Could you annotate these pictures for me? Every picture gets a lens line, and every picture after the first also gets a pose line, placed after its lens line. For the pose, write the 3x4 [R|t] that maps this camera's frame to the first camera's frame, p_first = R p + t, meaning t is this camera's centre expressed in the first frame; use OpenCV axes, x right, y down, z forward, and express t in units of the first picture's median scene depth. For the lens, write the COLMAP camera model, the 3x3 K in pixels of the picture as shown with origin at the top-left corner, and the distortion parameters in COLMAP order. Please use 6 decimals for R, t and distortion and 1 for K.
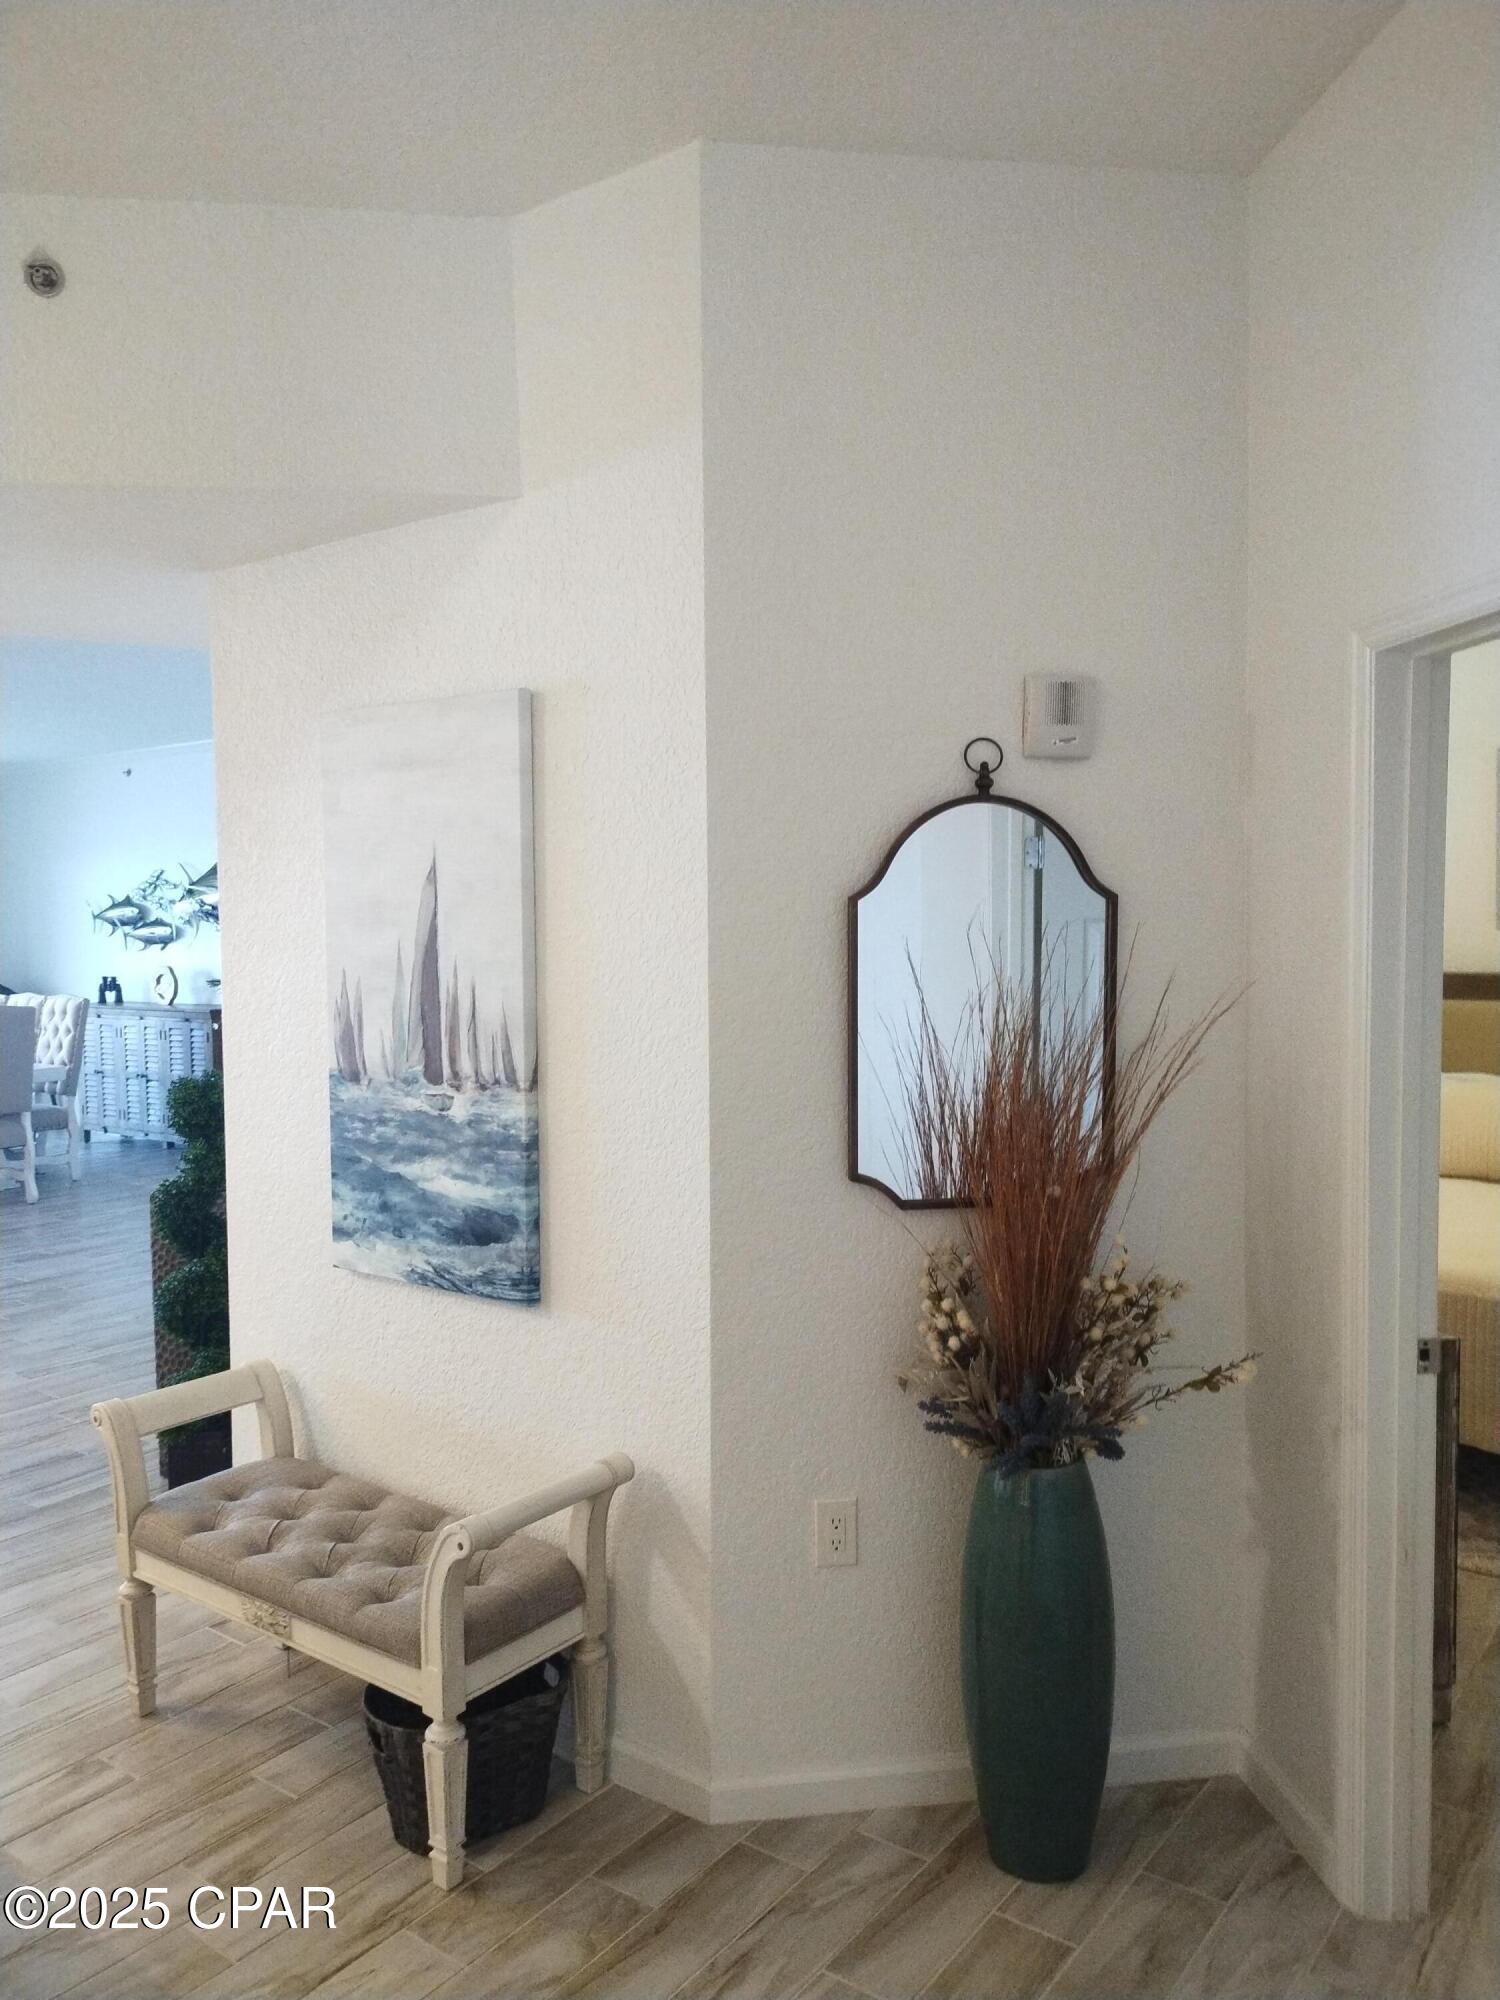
lens RADIAL K [[1513.1, 0, 748.9], [0, 1513.1, 1001.0], [0, 0, 1]] dist [0.044233, -0.070071]
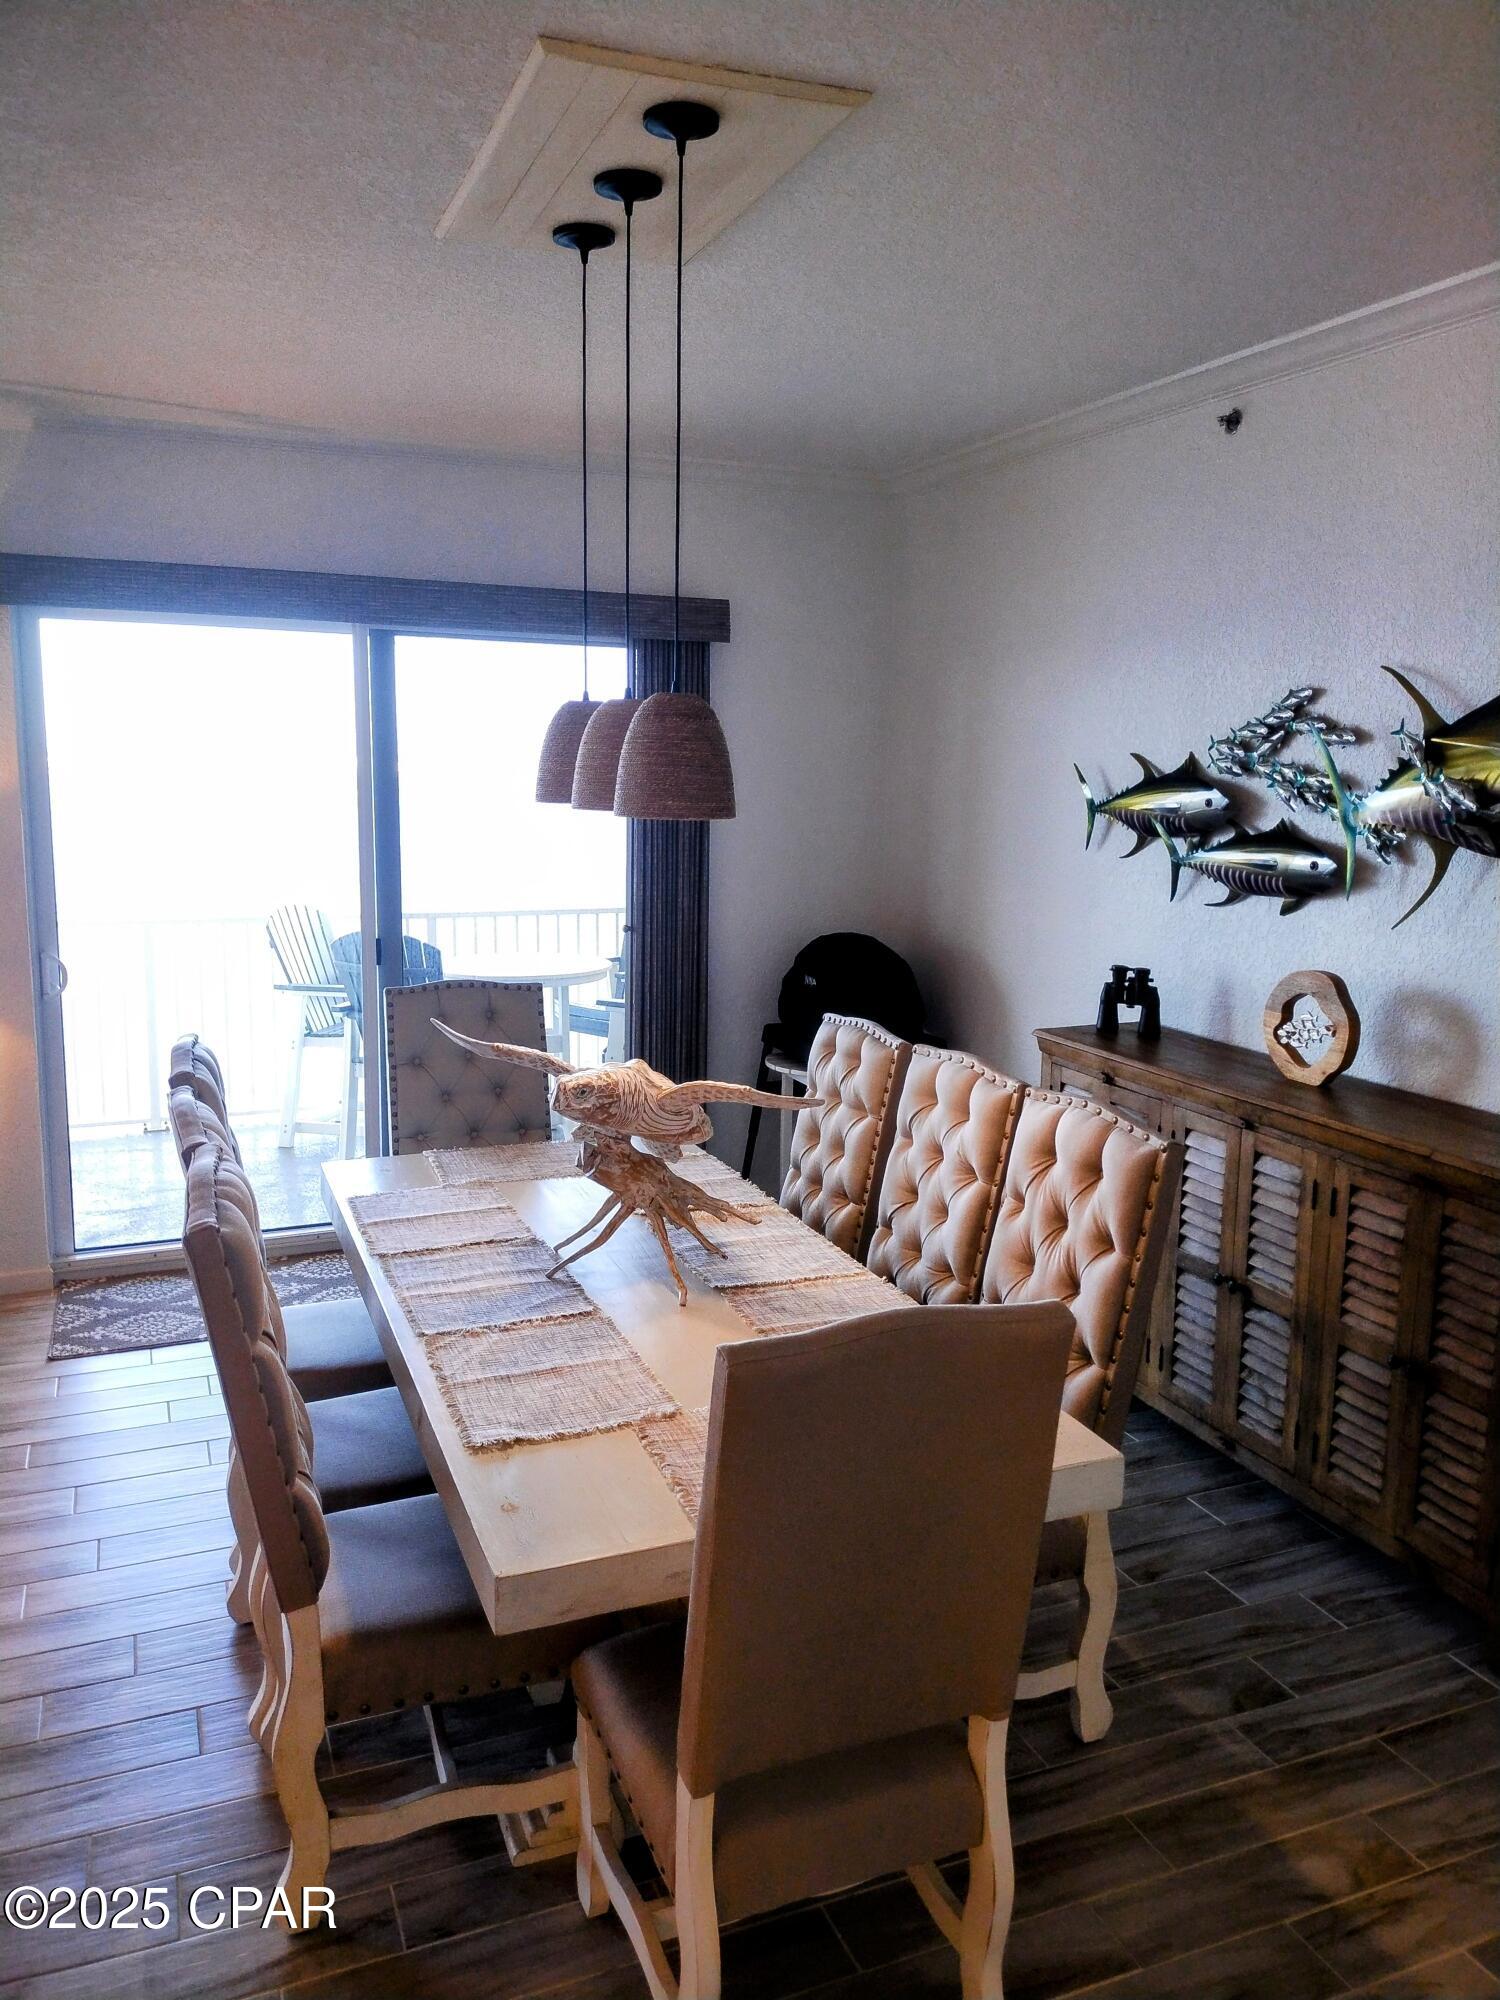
lens RADIAL K [[1513.1, 0, 745.6], [0, 1513.1, 1000.7], [0, 0, 1]] dist [0.044233, -0.070071]
pose [[0.866945, 0.109359, -0.486258, -0.318542], [-0.061471, 0.991643, 0.113423, -0.045881], [0.494598, -0.068441, 0.866423, 0.618902]]
